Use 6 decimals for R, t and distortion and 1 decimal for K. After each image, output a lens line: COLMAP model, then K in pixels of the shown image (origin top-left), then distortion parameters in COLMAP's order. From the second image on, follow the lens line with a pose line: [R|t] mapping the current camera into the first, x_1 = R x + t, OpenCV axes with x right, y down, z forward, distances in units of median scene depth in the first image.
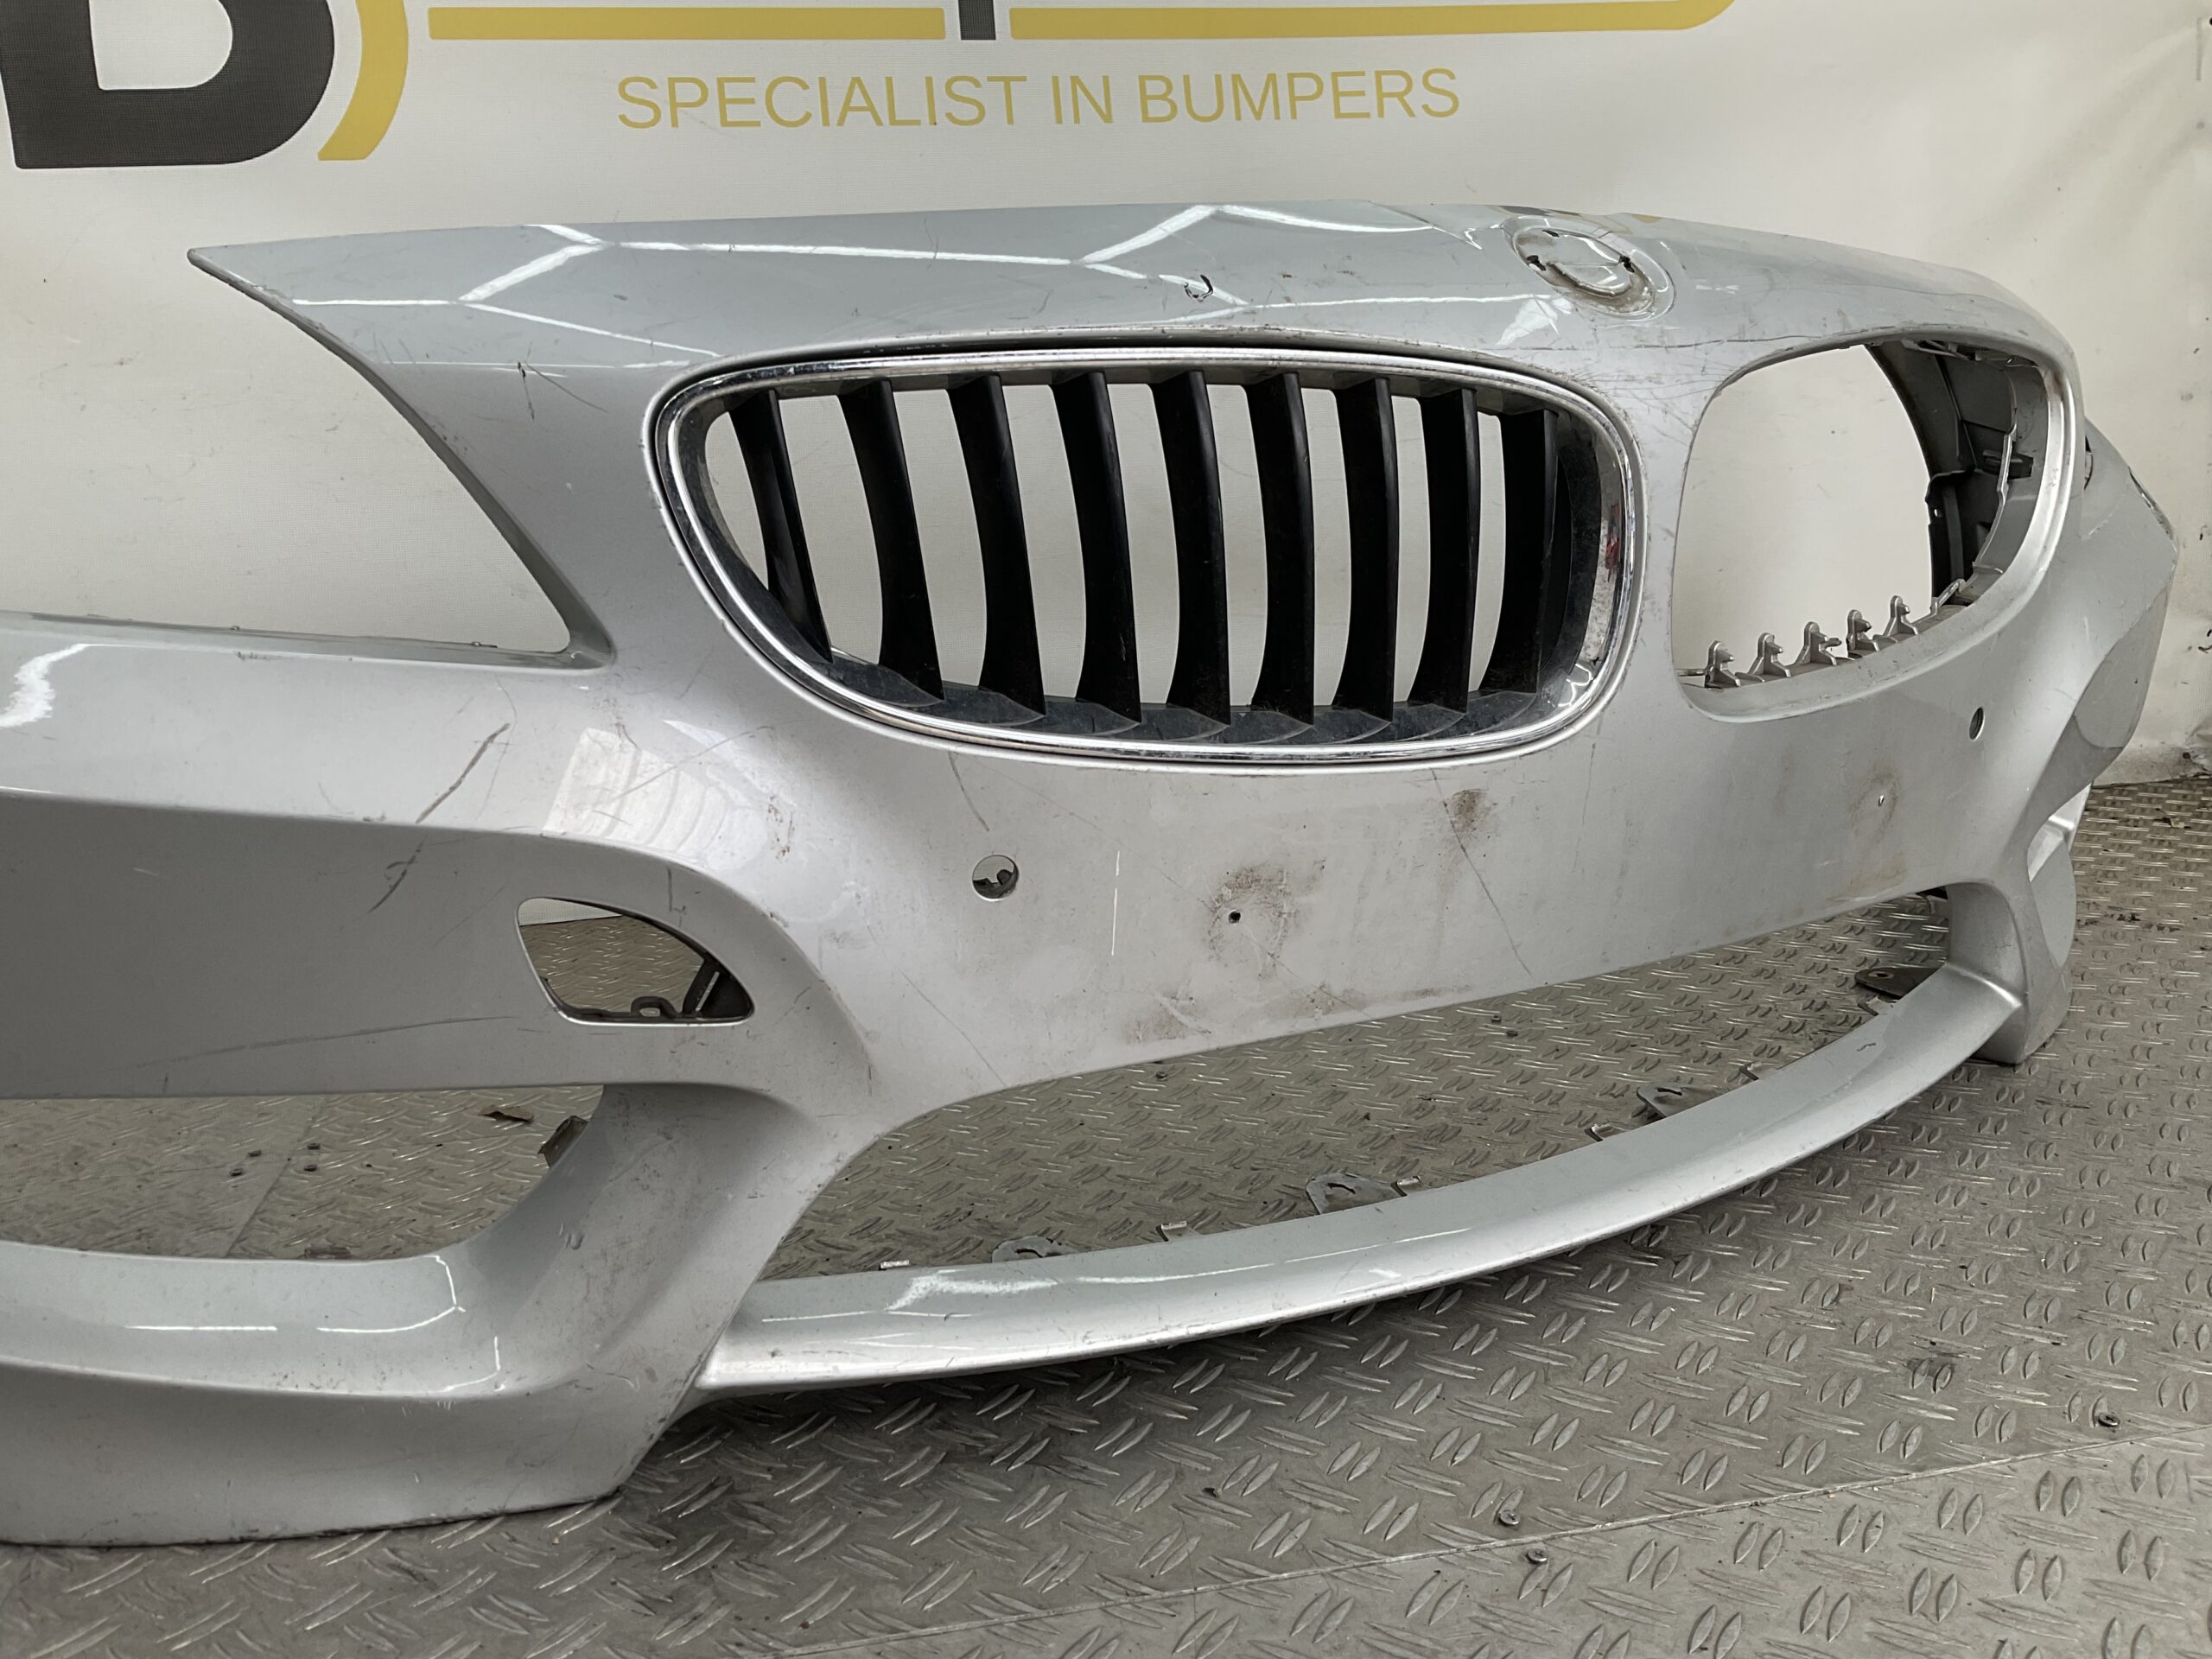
lens RADIAL K [[1837.1, 0, 1115.8], [0, 1837.1, 830.4], [0, 0, 1]] dist [0.066984, -0.130450]
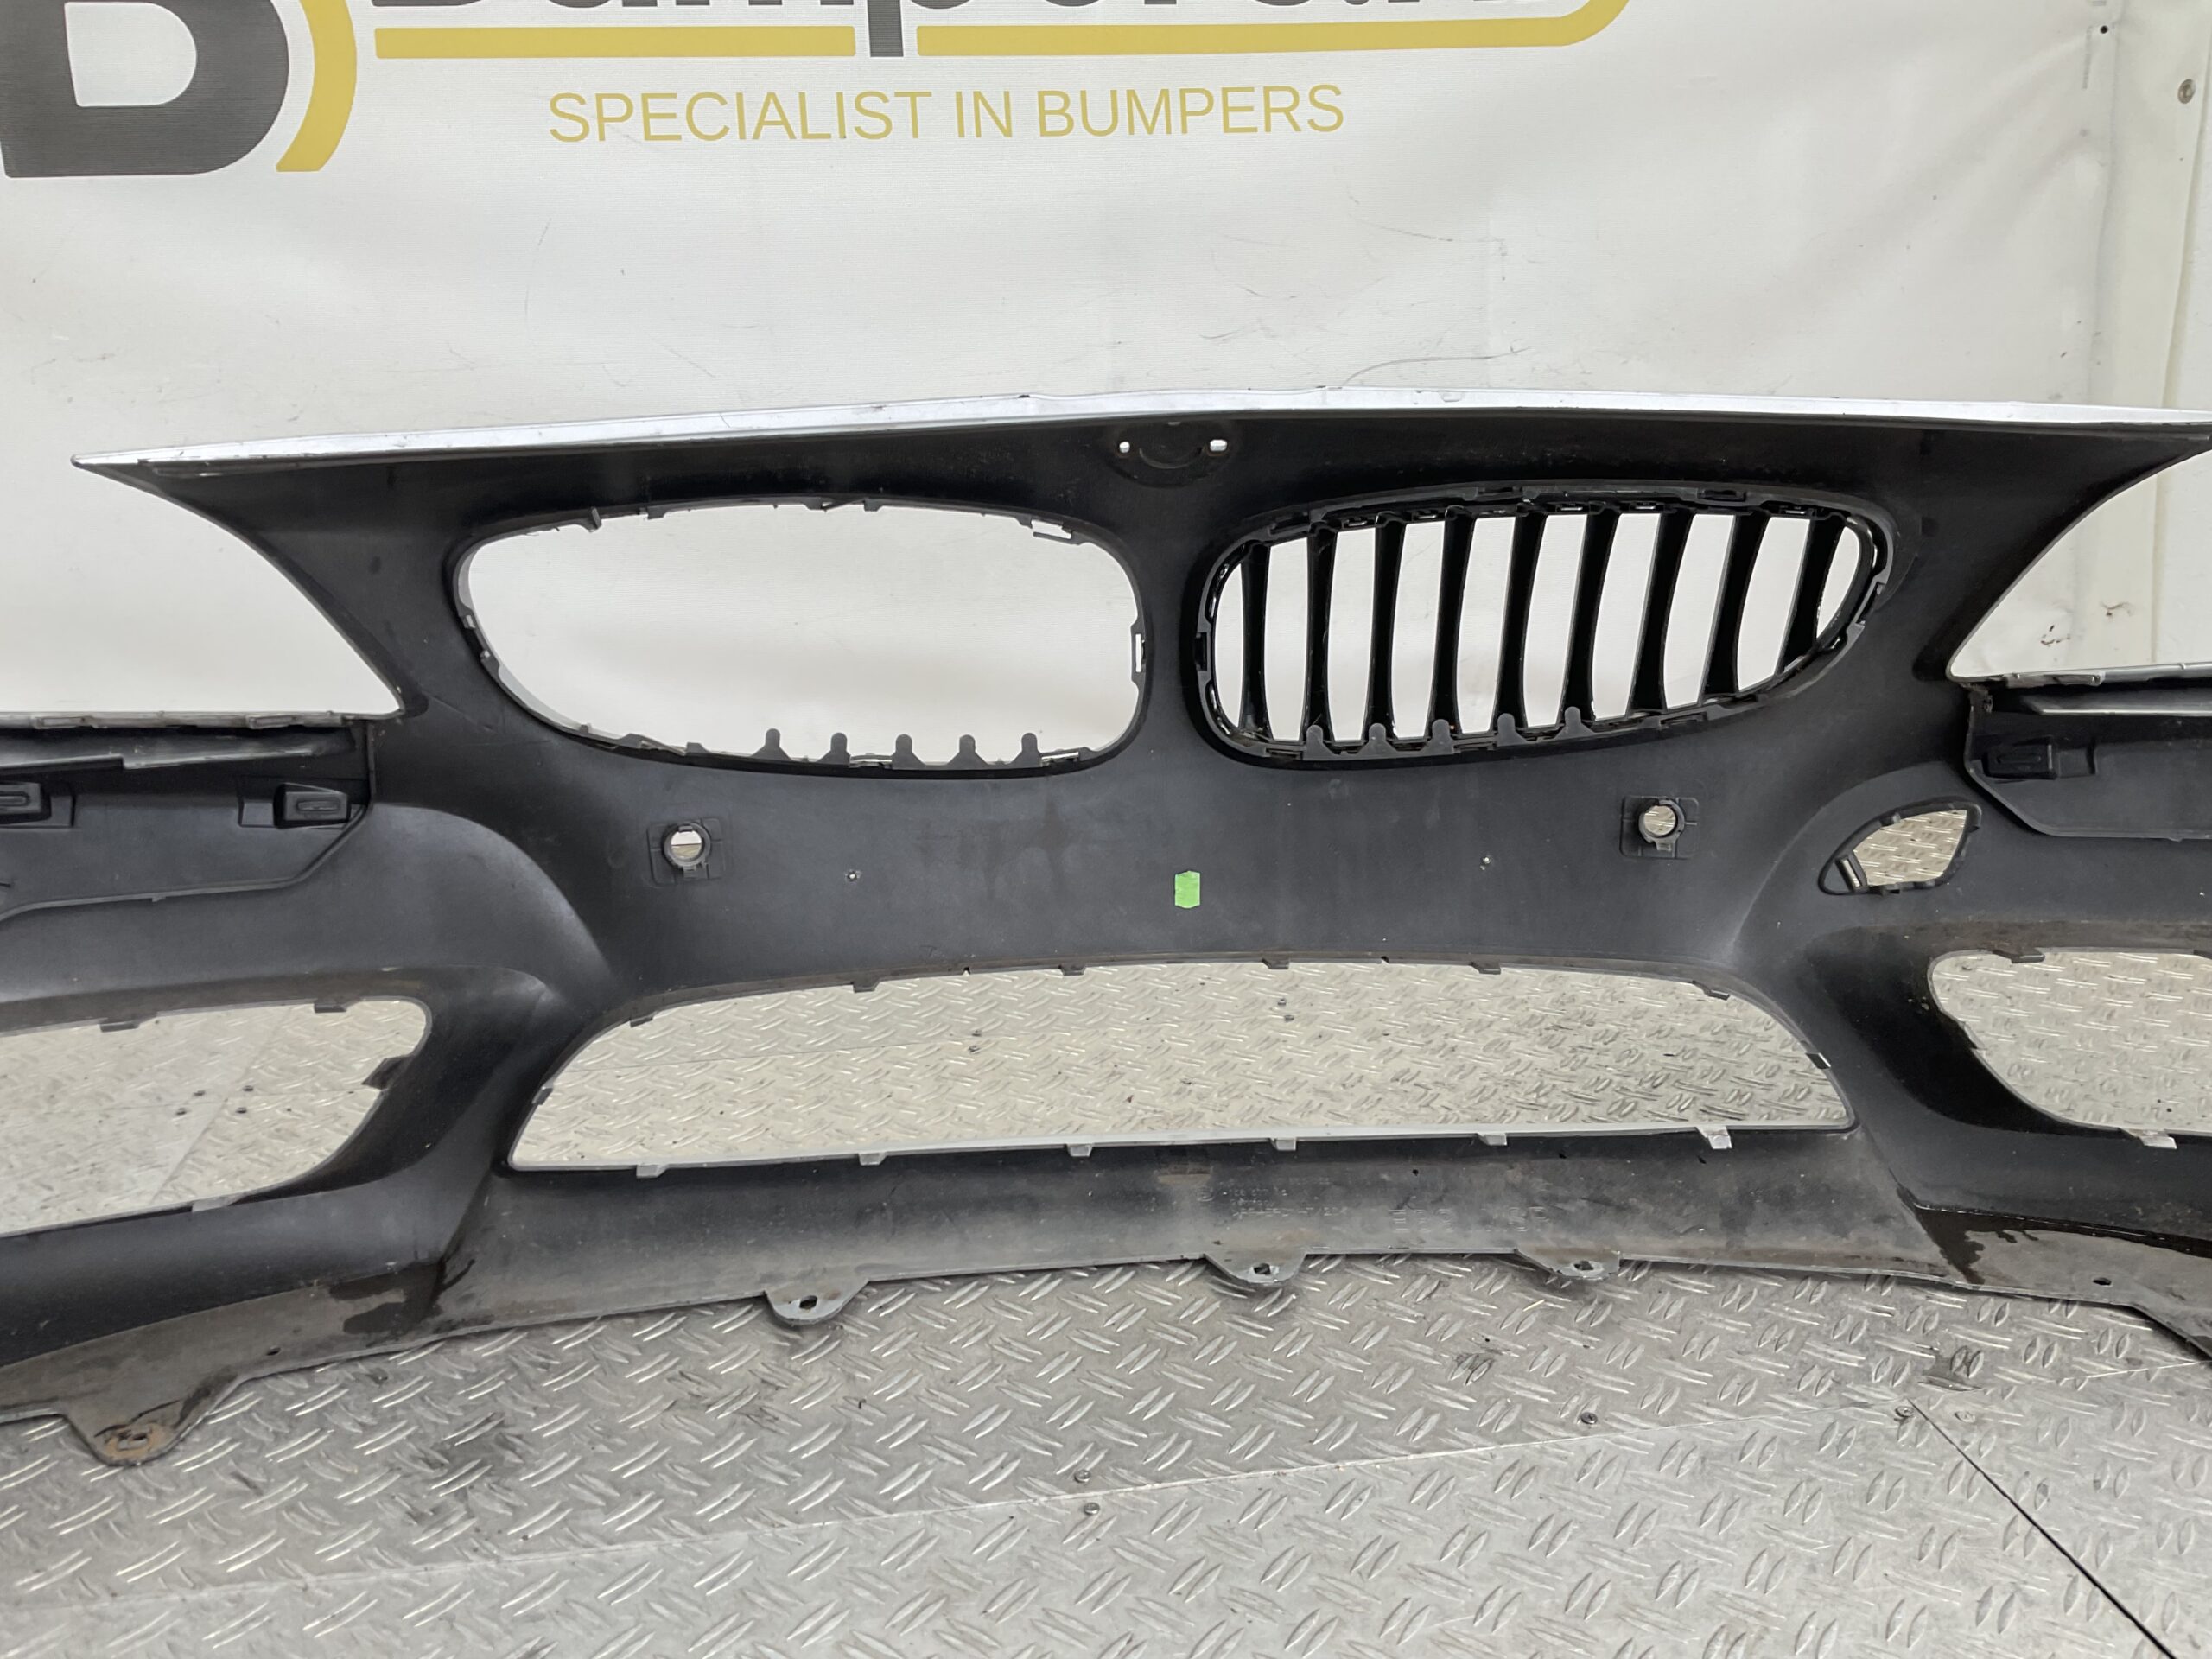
lens RADIAL K [[1837.1, 0, 1115.8], [0, 1837.1, 832.3], [0, 0, 1]] dist [0.066984, -0.130450]
pose [[0.998851, 0.032027, -0.035663, 0.228156], [-0.028743, 0.995612, 0.089056, -0.163525], [0.038359, -0.087929, 0.995388, -0.207639]]
